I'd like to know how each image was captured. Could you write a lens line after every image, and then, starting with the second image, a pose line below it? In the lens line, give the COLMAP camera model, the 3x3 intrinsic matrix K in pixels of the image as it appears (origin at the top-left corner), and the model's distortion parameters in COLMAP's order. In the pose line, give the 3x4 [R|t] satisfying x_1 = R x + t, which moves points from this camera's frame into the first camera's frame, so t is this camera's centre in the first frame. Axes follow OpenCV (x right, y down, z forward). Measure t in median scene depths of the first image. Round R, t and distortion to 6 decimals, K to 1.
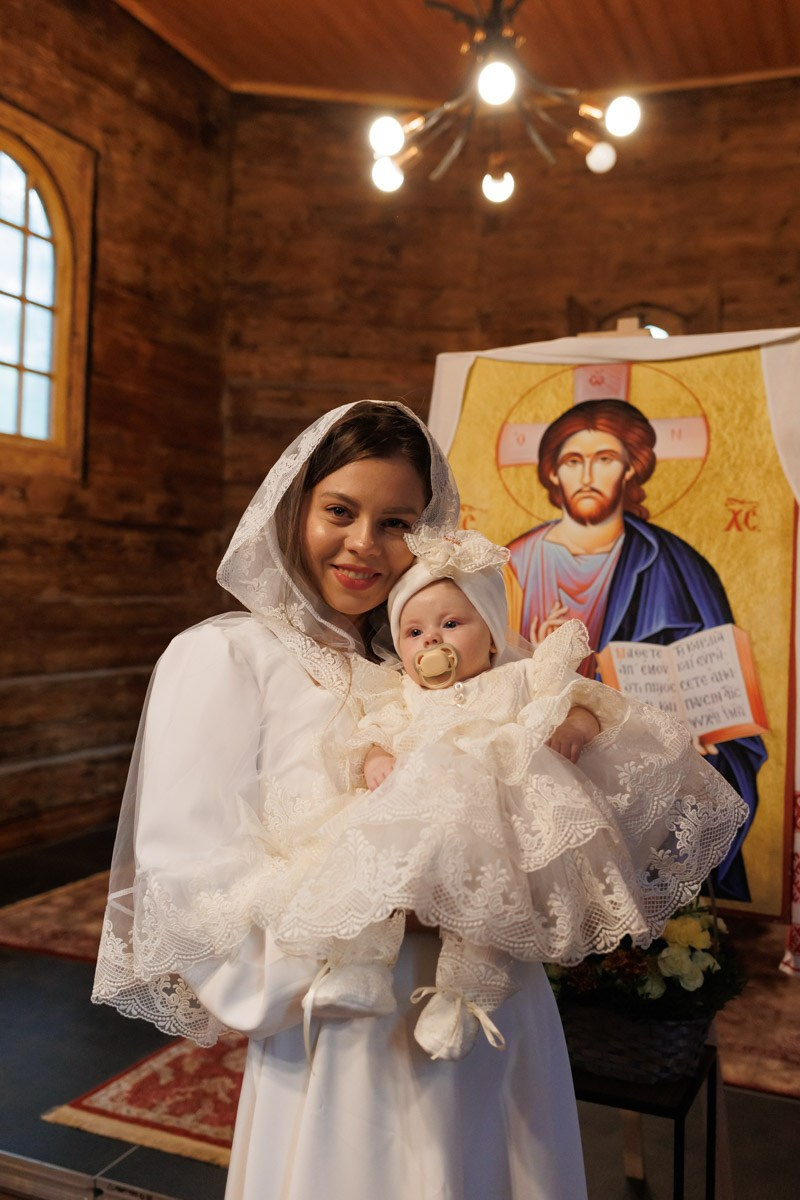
lens RADIAL K [[1143.1, 0, 395.9], [0, 1143.1, 599.7], [0, 0, 1]] dist [0.005898, 0.000000]
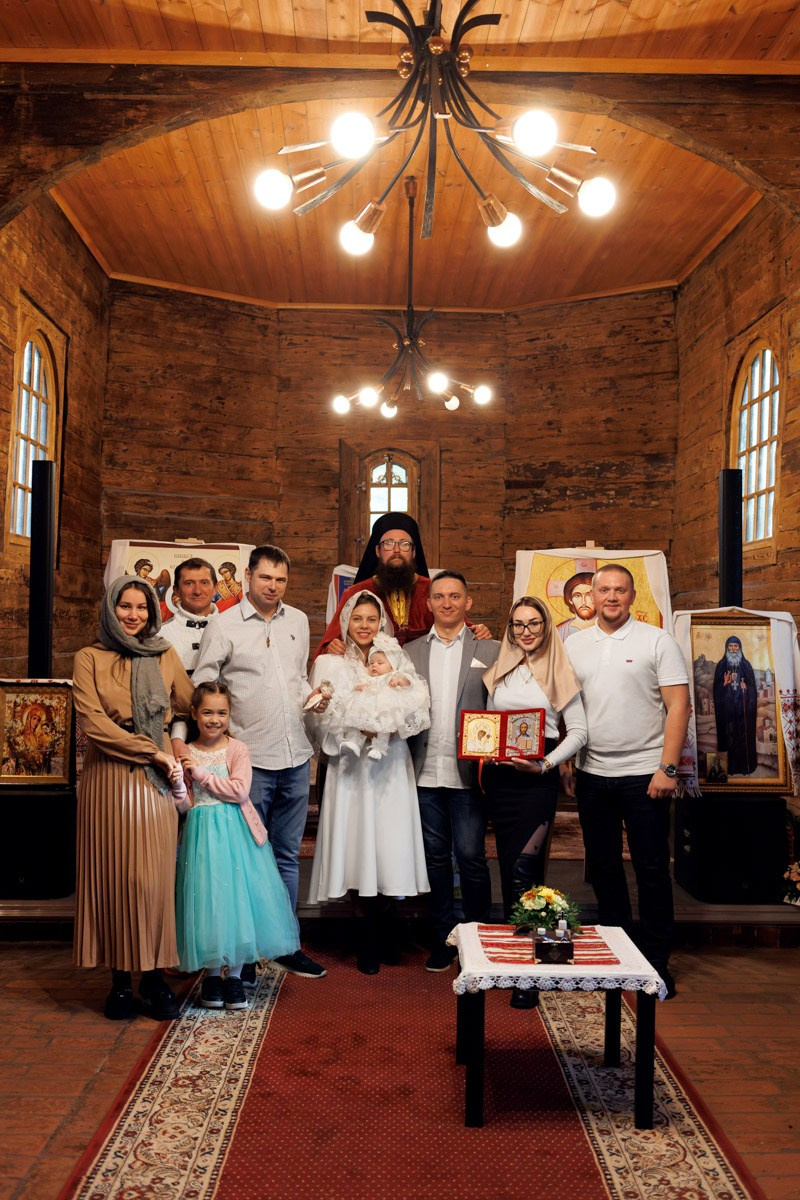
lens RADIAL K [[1143.1, 0, 402.9], [0, 1143.1, 602.2], [0, 0, 1]] dist [0.005898, 0.000000]
pose [[0.915739, -0.002478, 0.401766, -0.367411], [0.018248, 0.999206, -0.035429, -0.005455], [-0.401359, 0.039775, 0.915057, -0.362902]]
